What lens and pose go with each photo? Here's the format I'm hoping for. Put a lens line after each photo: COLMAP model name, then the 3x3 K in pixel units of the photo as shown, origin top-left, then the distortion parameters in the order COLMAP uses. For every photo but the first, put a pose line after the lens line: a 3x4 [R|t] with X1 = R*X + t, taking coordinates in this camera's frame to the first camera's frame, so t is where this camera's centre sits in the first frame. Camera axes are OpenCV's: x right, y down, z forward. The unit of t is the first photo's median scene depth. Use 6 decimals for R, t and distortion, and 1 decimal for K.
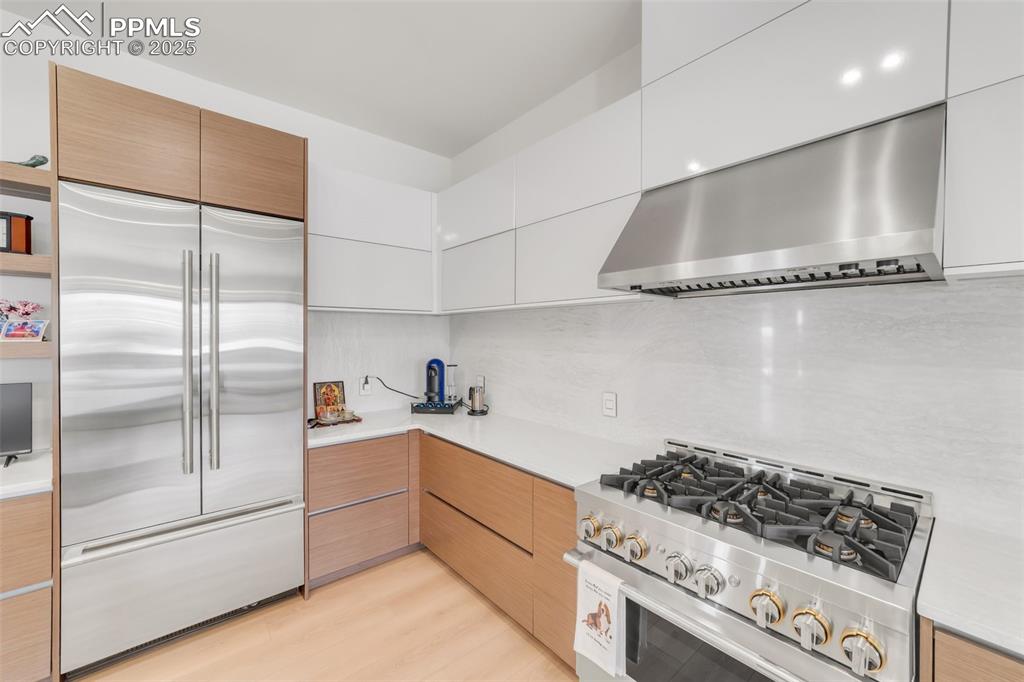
lens RADIAL K [[396.8, 0, 502.2], [0, 396.8, 341.1], [0, 0, 1]] dist [-0.010602, 0.004153]
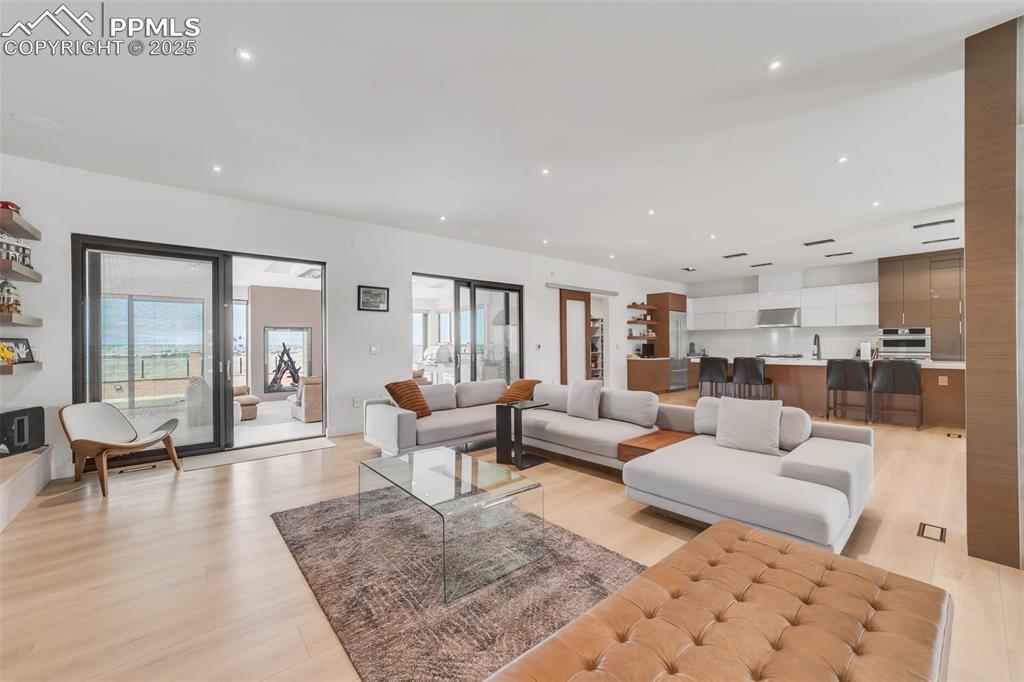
lens RADIAL K [[396.8, 0, 507.5], [0, 396.8, 343.4], [0, 0, 1]] dist [-0.010602, 0.004153]
pose [[0.999803, -0.009241, 0.017587, -2.345134], [0.009507, 0.999841, -0.015107, 0.113540], [-0.017445, 0.015271, 0.999731, -3.221794]]
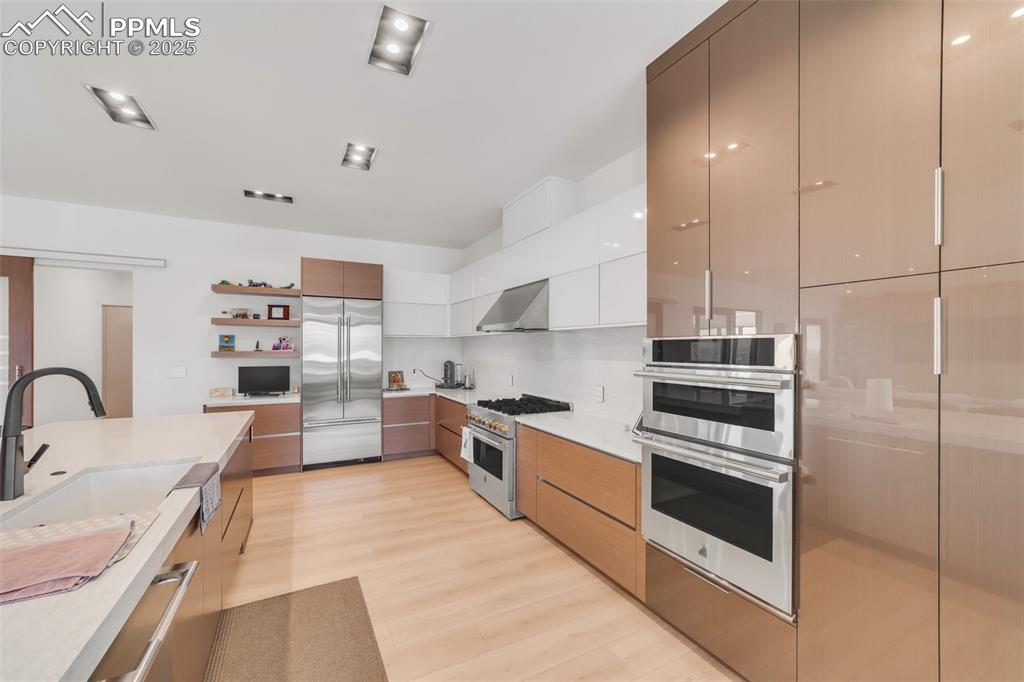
lens RADIAL K [[396.8, 0, 508.5], [0, 396.8, 348.1], [0, 0, 1]] dist [-0.010602, 0.004153]
pose [[0.977781, -0.002617, -0.209611, 0.606604], [0.000400, 0.999944, -0.010620, 0.005246], [0.209627, 0.010300, 0.977727, -0.954289]]
